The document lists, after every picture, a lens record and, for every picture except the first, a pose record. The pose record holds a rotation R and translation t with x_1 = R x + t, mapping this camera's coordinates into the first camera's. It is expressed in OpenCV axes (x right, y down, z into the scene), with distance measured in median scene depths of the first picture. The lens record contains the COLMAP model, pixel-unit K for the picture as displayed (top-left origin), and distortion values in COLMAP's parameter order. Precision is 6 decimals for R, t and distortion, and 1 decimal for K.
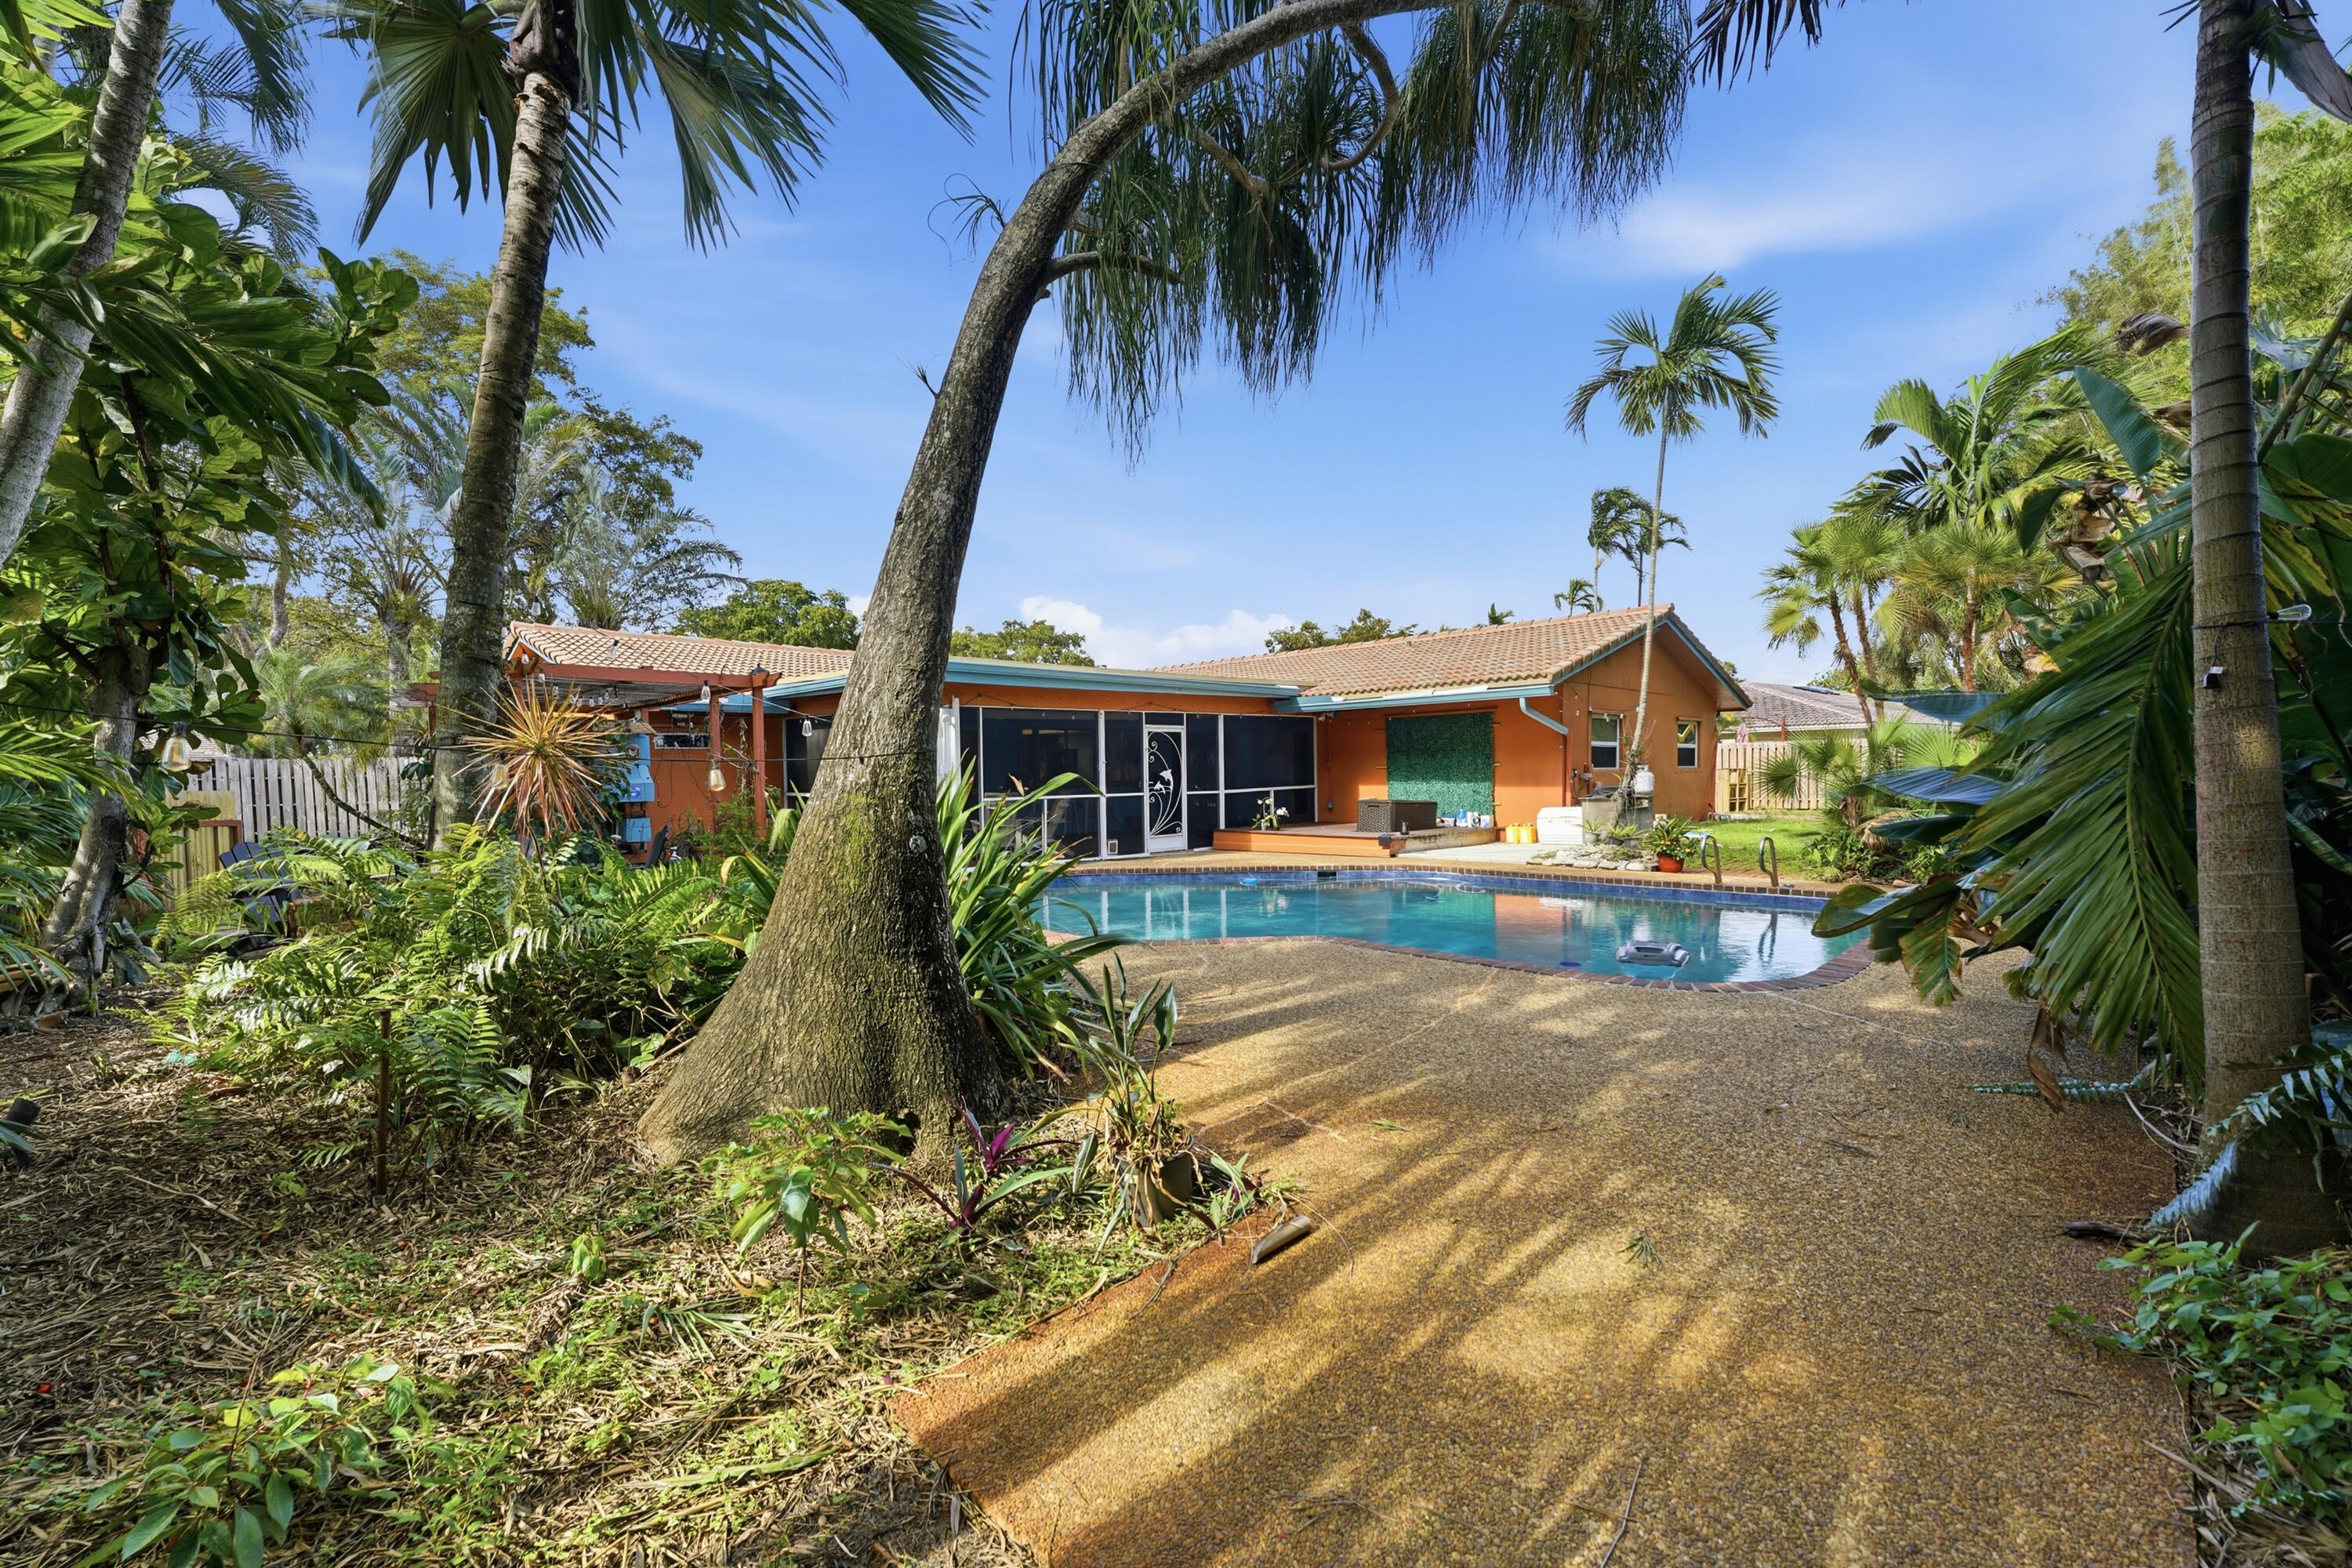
lens RADIAL K [[948.8, 0, 1178.5], [0, 948.8, 788.9], [0, 0, 1]] dist [0.000097, 0.000040]
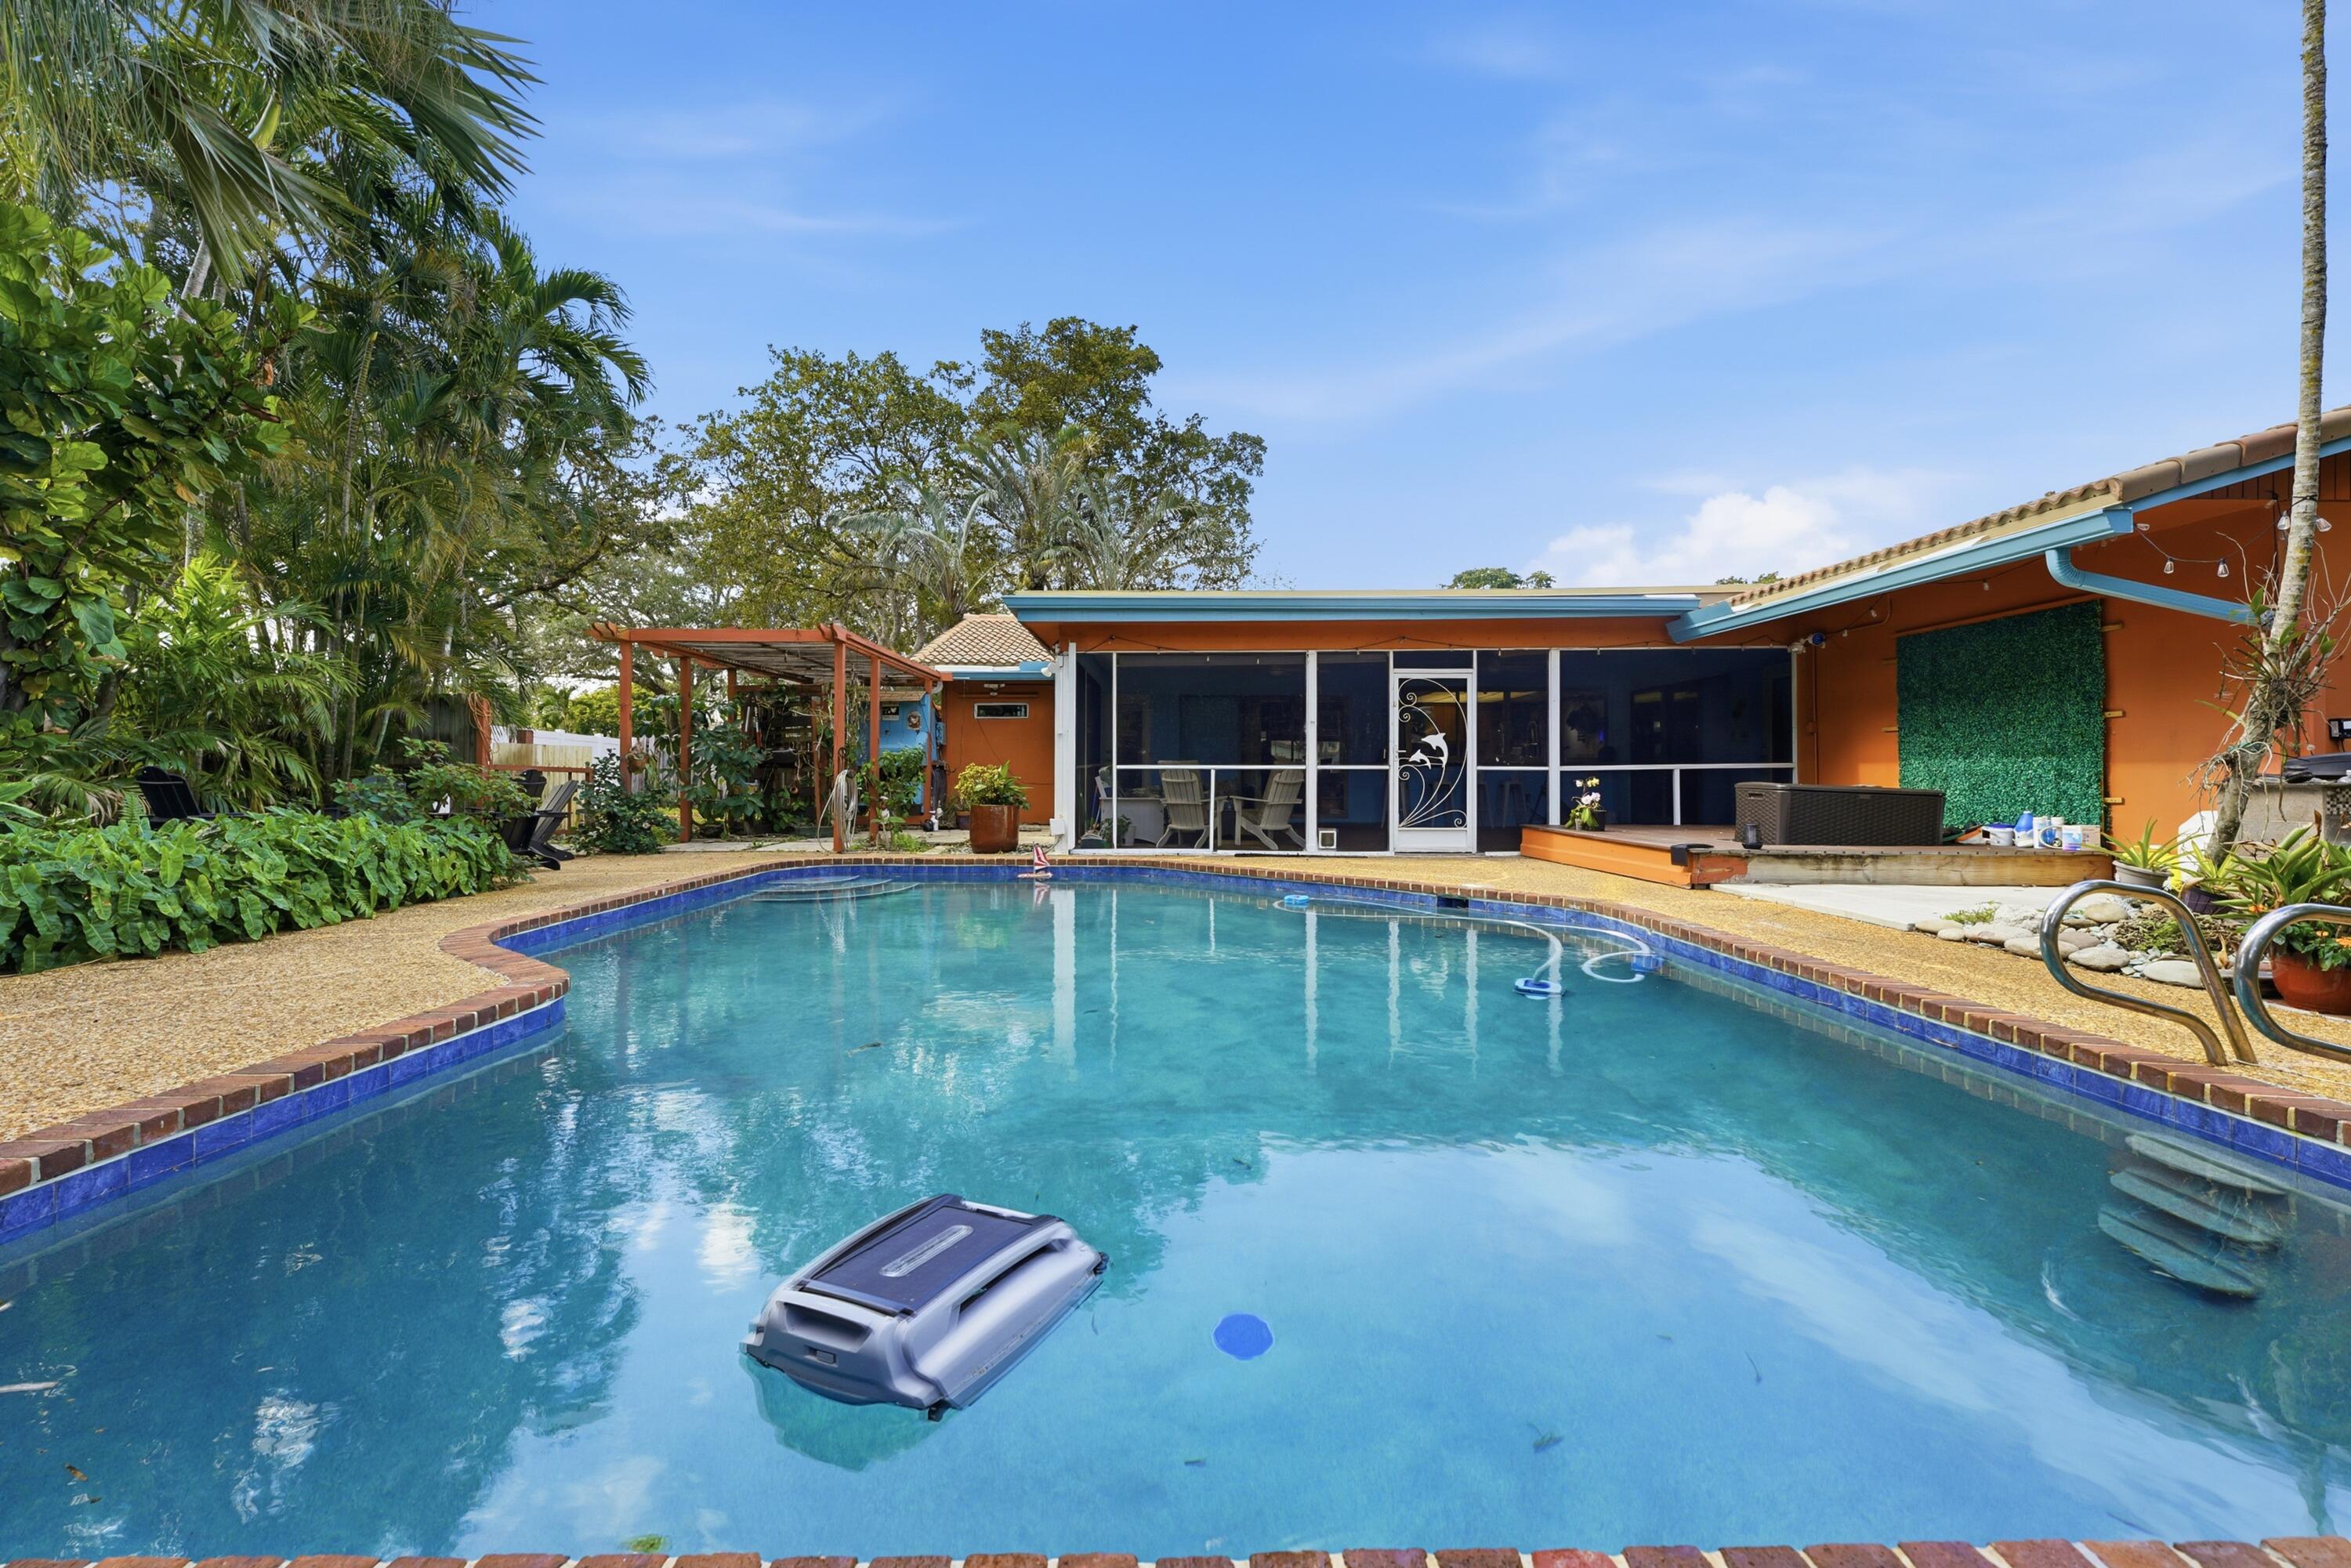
lens RADIAL K [[948.4, 0, 1180.3], [0, 948.4, 767.4], [0, 0, 1]] dist [0.000097, 0.000040]
pose [[0.746868, 0.014043, -0.664824, 0.310476], [-0.018296, 0.999832, 0.000566, 0.007542], [0.664721, 0.011741, 0.747000, 0.370189]]
